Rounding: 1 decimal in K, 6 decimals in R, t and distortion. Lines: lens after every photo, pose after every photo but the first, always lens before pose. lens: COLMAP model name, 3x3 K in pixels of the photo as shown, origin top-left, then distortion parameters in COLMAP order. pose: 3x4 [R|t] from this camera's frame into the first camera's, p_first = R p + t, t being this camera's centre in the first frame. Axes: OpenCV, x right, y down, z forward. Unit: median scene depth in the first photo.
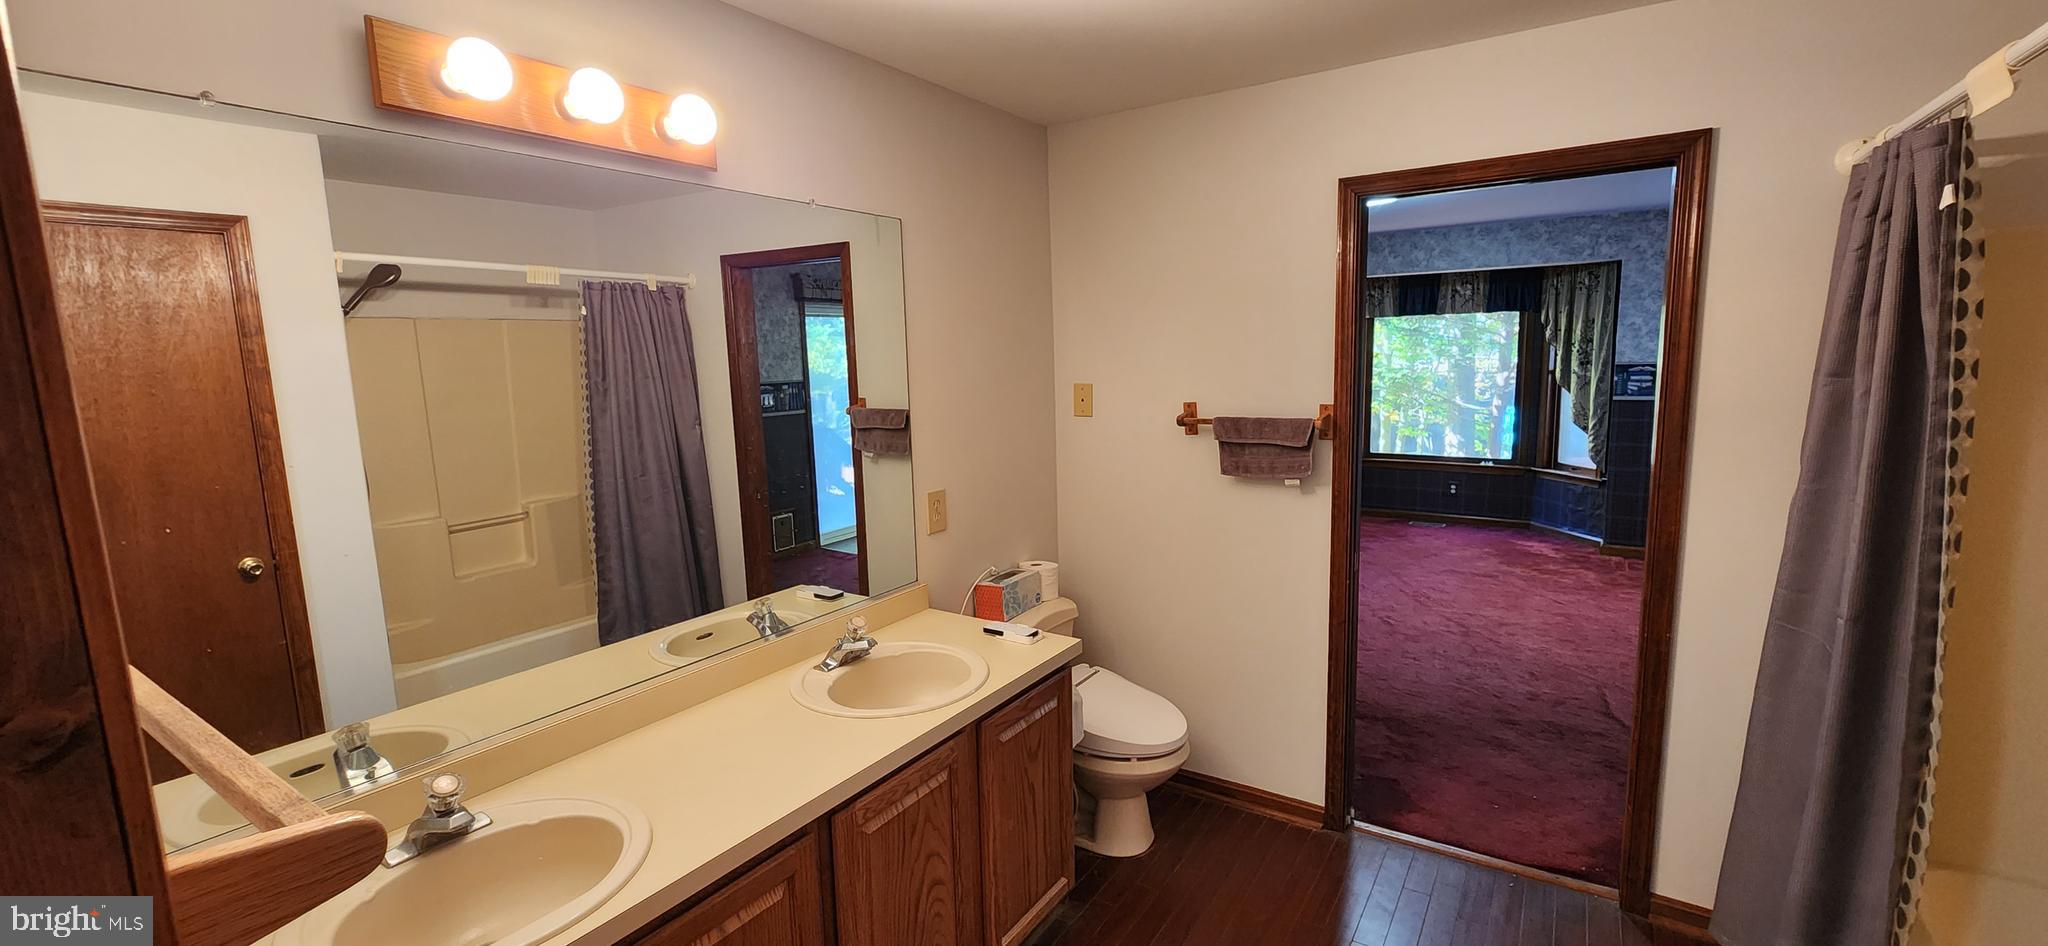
lens RADIAL K [[823.8, 0, 1061.2], [0, 823.8, 460.4], [0, 0, 1]] dist [0.000041, -0.000187]
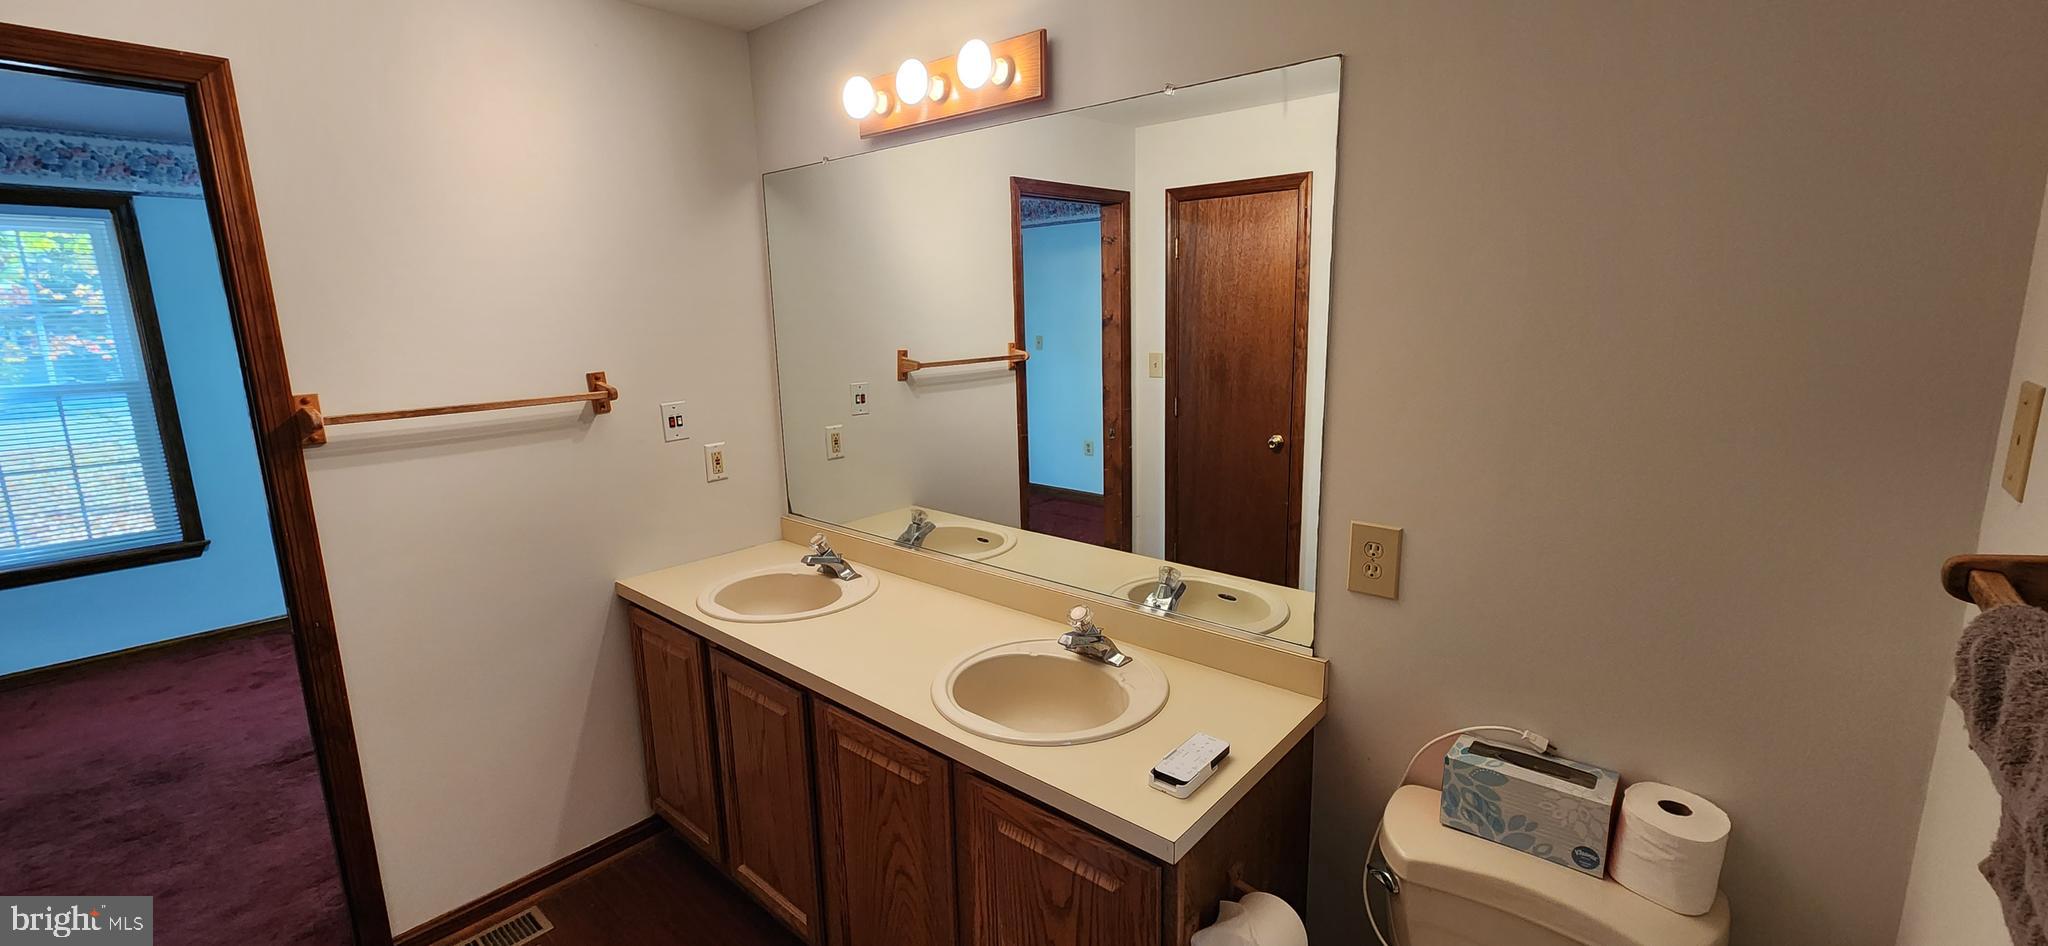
lens RADIAL K [[823.8, 0, 1030.8], [0, 823.8, 481.3], [0, 0, 1]] dist [0.000041, -0.000187]
pose [[-0.138543, 0.231609, -0.962893, 0.548397], [-0.121170, 0.961000, 0.248588, -0.134716], [0.982916, 0.151114, -0.105075, 1.056579]]
